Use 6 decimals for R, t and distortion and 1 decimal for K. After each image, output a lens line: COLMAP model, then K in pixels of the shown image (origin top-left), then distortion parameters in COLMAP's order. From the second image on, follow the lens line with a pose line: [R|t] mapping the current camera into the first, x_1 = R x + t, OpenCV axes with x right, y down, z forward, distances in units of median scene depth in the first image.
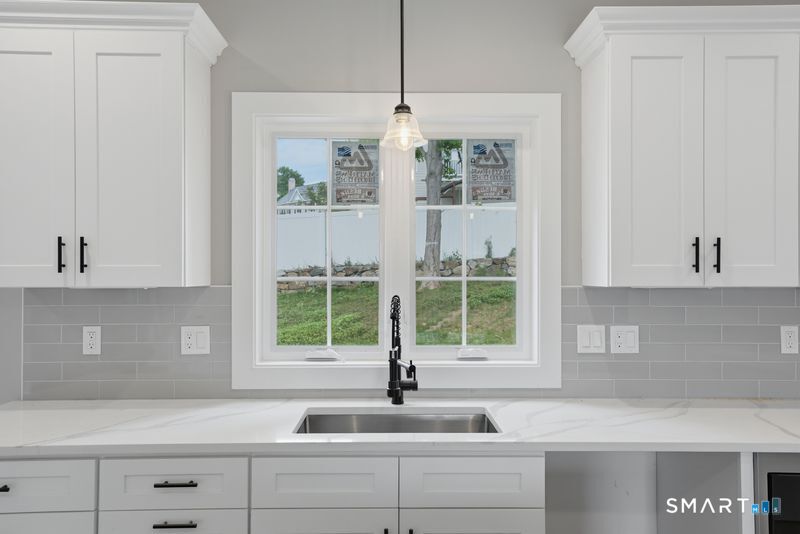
lens RADIAL K [[557.8, 0, 400.0], [0, 557.8, 290.0], [0, 0, 1]] dist [0.000369, 0.001689]
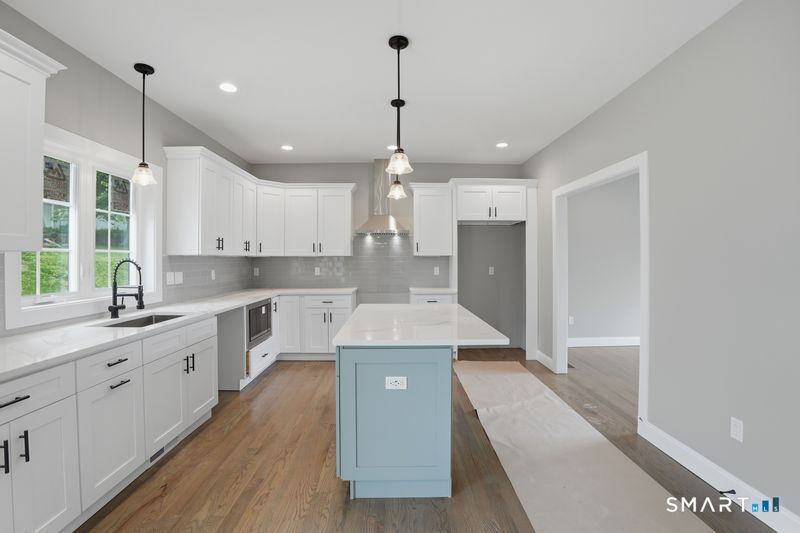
lens RADIAL K [[367.4, 0, 401.9], [0, 367.4, 264.1], [0, 0, 1]] dist [-0.038643, 0.000835]
pose [[0.005265, -0.015930, 0.999859, -1.138358], [0.003387, 0.999868, 0.015913, 0.008588], [-0.999980, 0.003303, 0.005318, 0.037867]]
